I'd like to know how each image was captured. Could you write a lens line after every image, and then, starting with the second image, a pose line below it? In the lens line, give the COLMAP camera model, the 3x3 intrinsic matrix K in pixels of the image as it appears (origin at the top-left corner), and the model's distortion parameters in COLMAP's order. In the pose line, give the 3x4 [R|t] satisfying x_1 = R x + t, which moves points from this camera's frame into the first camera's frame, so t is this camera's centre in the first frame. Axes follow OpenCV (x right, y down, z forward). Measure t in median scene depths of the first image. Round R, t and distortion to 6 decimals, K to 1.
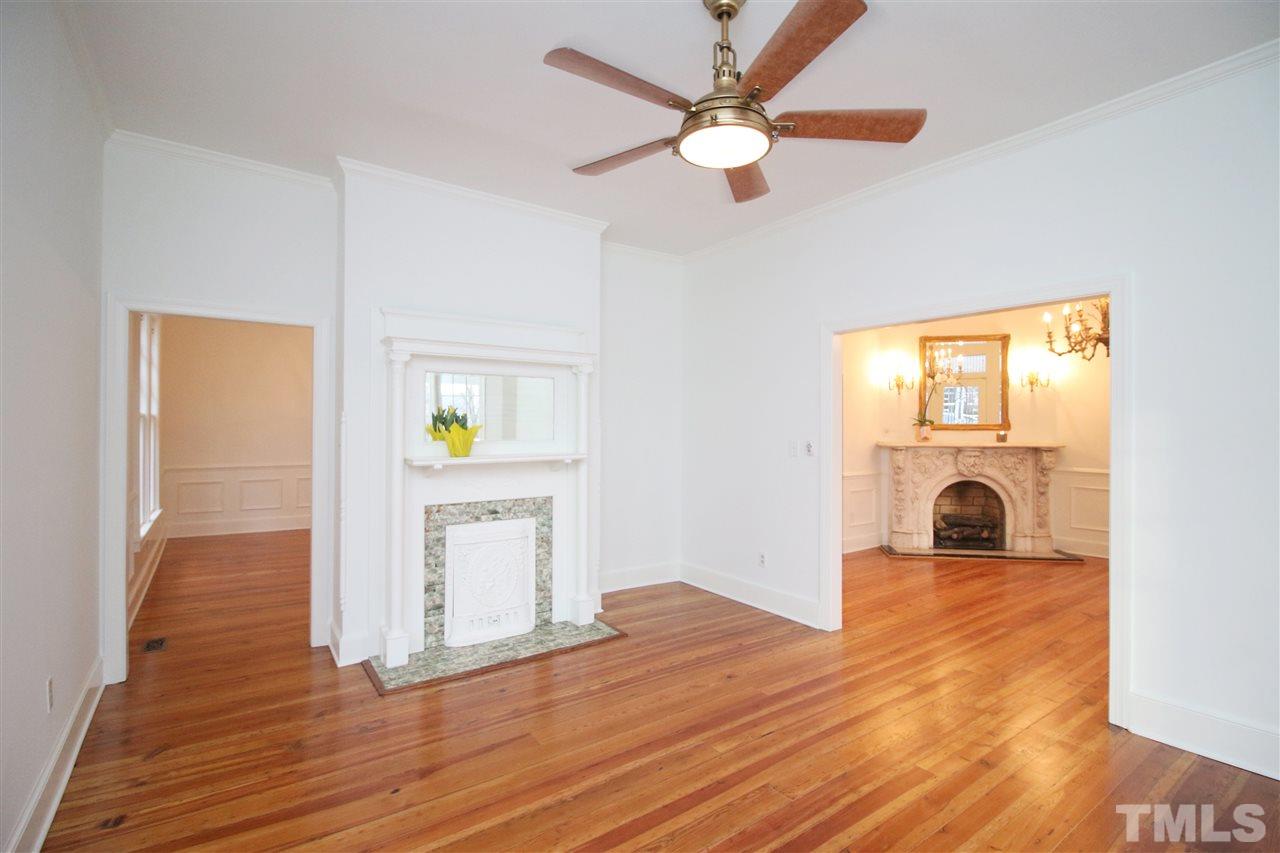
lens RADIAL K [[598.7, 0, 640.0], [0, 598.7, 426.5], [0, 0, 1]] dist [0.003053, -0.000239]
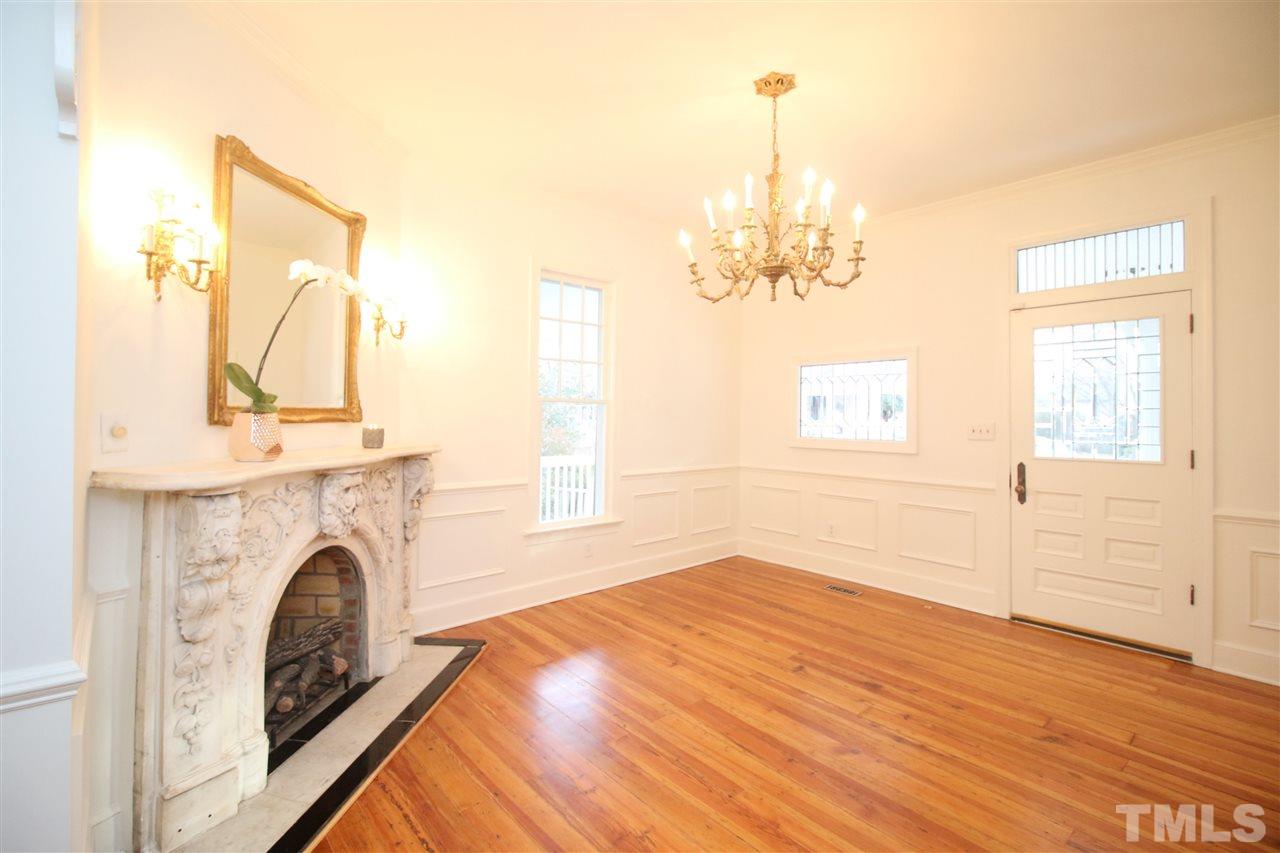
lens RADIAL K [[574.7, 0, 629.9], [0, 574.7, 416.8], [0, 0, 1]] dist [0.023365, -0.010651]
pose [[-0.073189, -0.003447, 0.997312, 0.255173], [-0.000103, 0.999994, 0.003449, 0.001806], [-0.997318, 0.000150, -0.073189, 1.426569]]
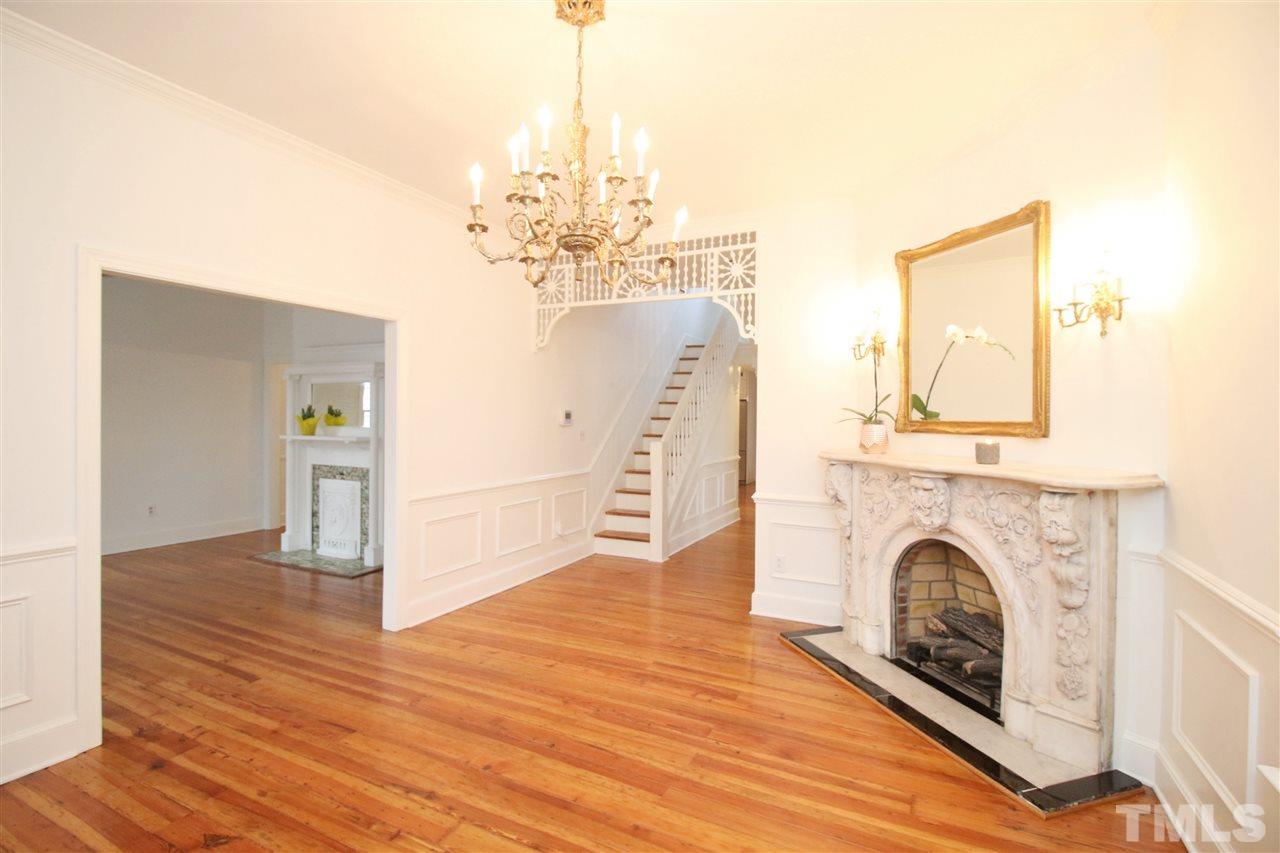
lens RADIAL K [[598.7, 0, 640.0], [0, 598.7, 426.5], [0, 0, 1]] dist [0.003053, -0.000239]
pose [[0.460157, 0.013576, -0.887734, 1.476251], [-0.013928, 0.999870, 0.008071, 0.000075], [0.887728, 0.008651, 0.460287, 0.991337]]
